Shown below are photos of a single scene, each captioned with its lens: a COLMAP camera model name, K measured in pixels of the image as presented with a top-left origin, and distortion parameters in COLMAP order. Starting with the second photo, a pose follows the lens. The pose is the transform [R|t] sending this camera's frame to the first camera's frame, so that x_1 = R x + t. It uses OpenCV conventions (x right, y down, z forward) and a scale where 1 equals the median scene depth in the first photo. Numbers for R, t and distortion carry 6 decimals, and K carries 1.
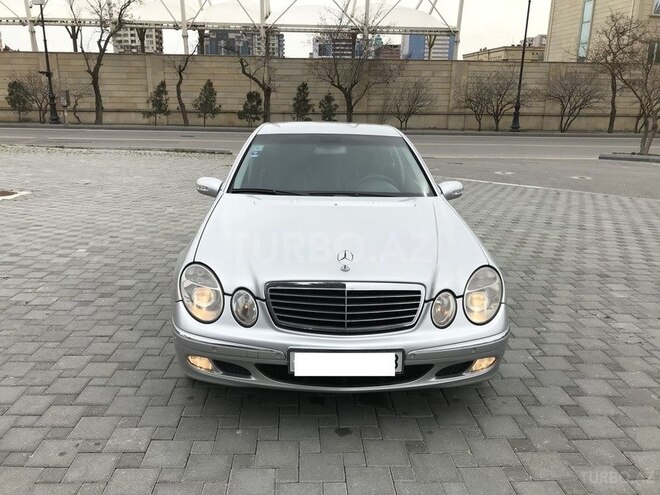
lens RADIAL K [[543.7, 0, 323.2], [0, 543.7, 242.5], [0, 0, 1]] dist [0.022047, -0.011913]
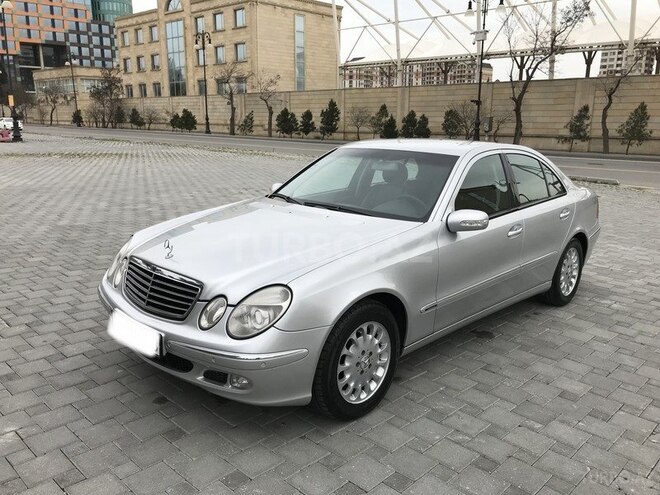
lens RADIAL K [[543.7, 0, 320.9], [0, 543.7, 241.1], [0, 0, 1]] dist [0.022047, -0.011913]
pose [[0.690225, 0.151411, -0.707576, 0.096289], [-0.186359, 0.982072, 0.028360, -0.006780], [0.699185, 0.112288, 0.706068, 0.037753]]
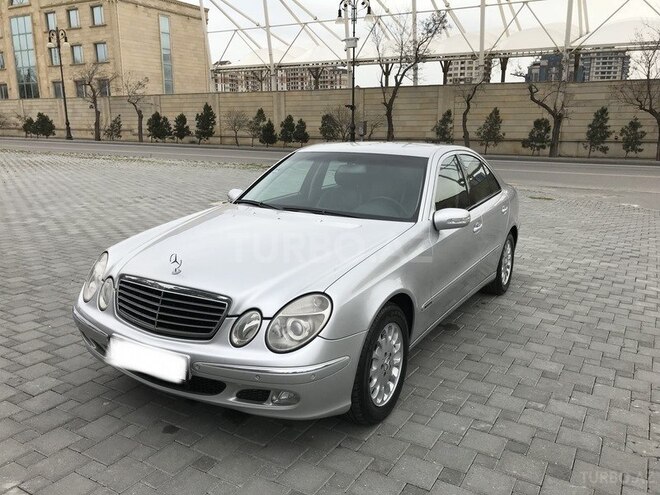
lens RADIAL K [[543.7, 0, 321.4], [0, 543.7, 243.8], [0, 0, 1]] dist [0.022047, -0.011913]
pose [[0.842209, 0.106372, -0.528553, 0.074767], [-0.132521, 0.991111, -0.011700, -0.002726], [0.522610, 0.079898, 0.848820, 0.022988]]
